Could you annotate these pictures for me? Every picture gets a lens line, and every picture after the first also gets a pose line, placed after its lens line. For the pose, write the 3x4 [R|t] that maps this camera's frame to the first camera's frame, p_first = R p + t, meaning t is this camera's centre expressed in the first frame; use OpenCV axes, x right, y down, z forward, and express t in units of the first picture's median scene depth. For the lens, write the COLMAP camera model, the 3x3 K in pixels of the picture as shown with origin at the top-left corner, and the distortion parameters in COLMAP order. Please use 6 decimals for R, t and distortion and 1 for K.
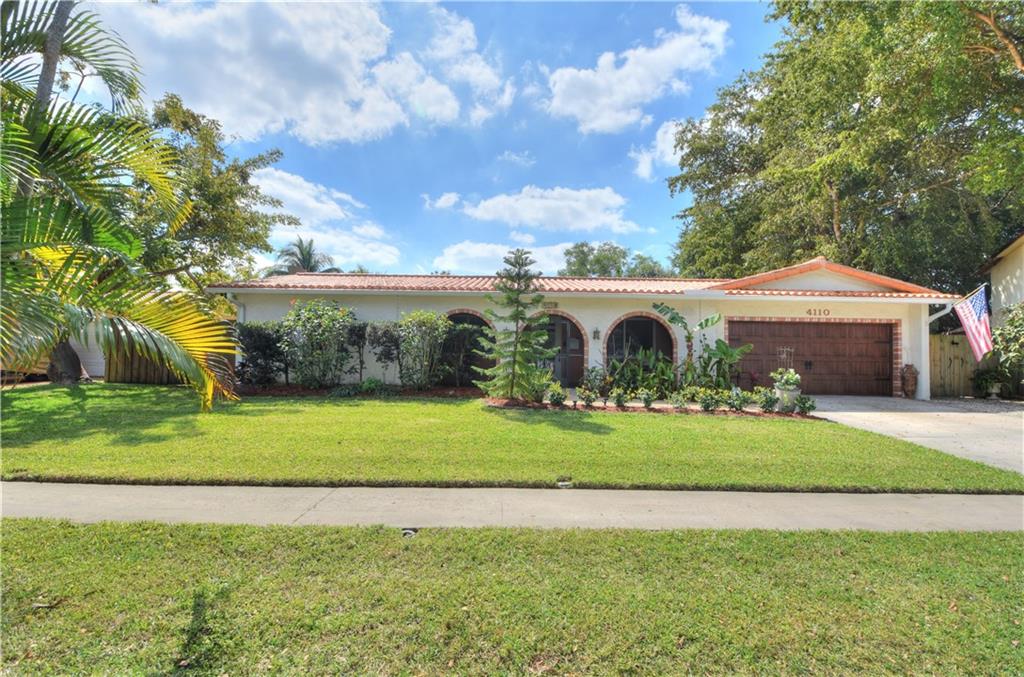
lens RADIAL K [[462.3, 0, 512.1], [0, 462.3, 345.8], [0, 0, 1]] dist [0.001326, 0.000125]
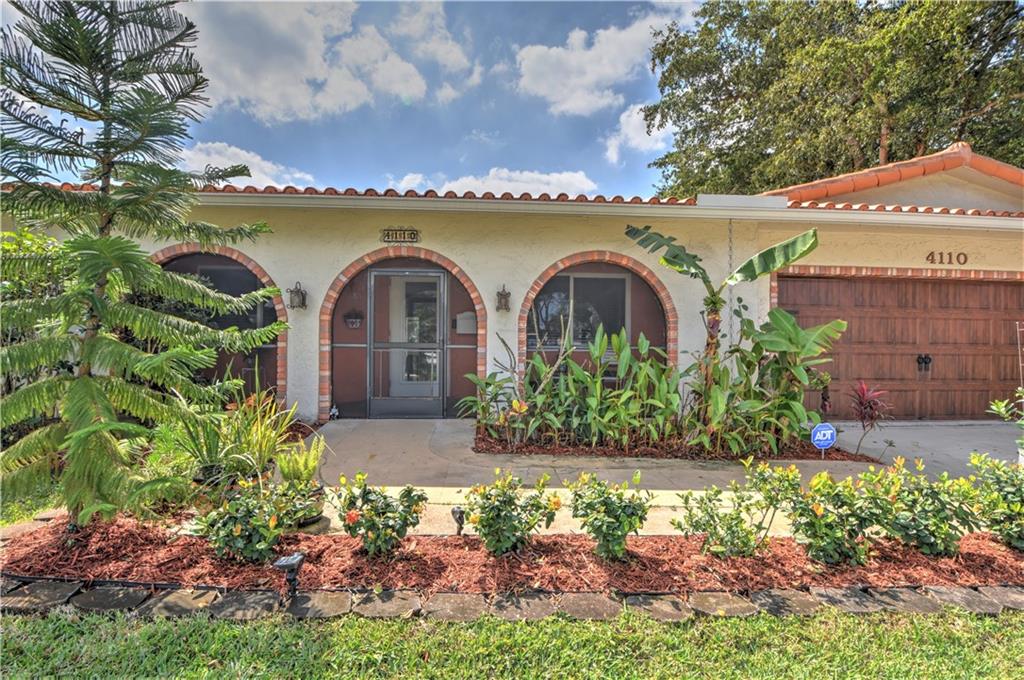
lens RADIAL K [[468.6, 0, 512.0], [0, 468.6, 340.0], [0, 0, 1]] dist [-0.003177, -0.000512]
pose [[0.998088, -0.005300, 0.061579, 0.096437], [0.004314, 0.999861, 0.016126, 0.004080], [-0.061656, -0.015829, 0.997972, 0.321615]]
